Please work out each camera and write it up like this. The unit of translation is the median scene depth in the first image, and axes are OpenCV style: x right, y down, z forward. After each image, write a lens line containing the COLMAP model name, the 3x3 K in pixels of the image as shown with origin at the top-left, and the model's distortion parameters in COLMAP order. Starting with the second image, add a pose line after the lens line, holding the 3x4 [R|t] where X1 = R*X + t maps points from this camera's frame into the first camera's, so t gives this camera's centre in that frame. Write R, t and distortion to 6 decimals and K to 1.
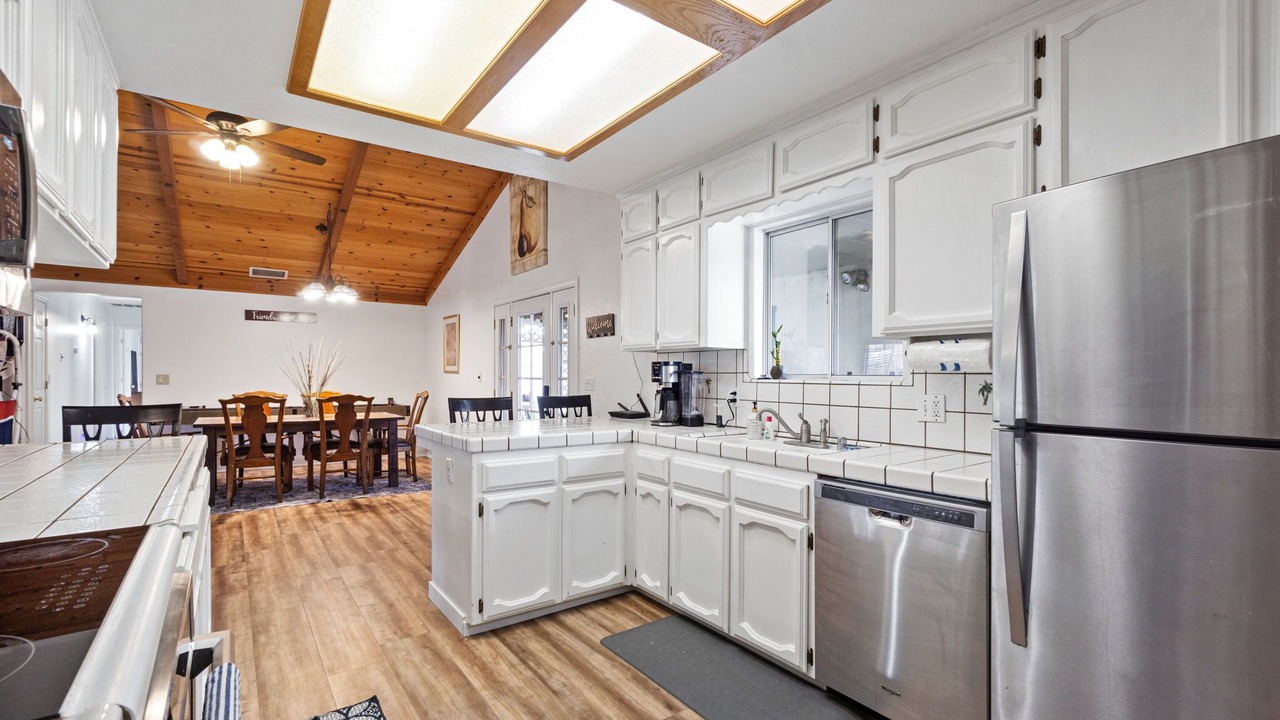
lens RADIAL K [[548.3, 0, 635.2], [0, 548.3, 373.6], [0, 0, 1]] dist [-0.000769, 0.001090]
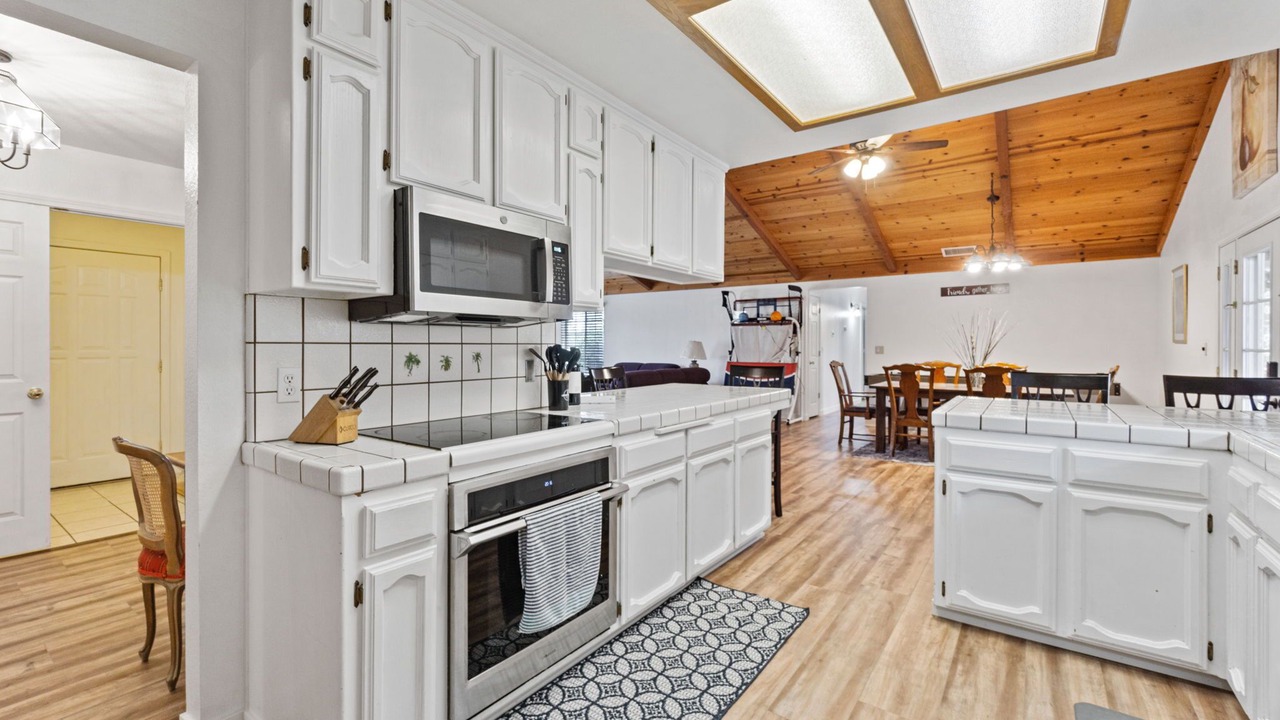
lens RADIAL K [[548.3, 0, 641.1], [0, 548.3, 342.4], [0, 0, 1]] dist [-0.000769, 0.001090]
pose [[0.329212, -0.008528, -0.944217, 0.187065], [0.004064, 0.999963, -0.007615, 0.000942], [0.944247, -0.001330, 0.329235, 0.081602]]
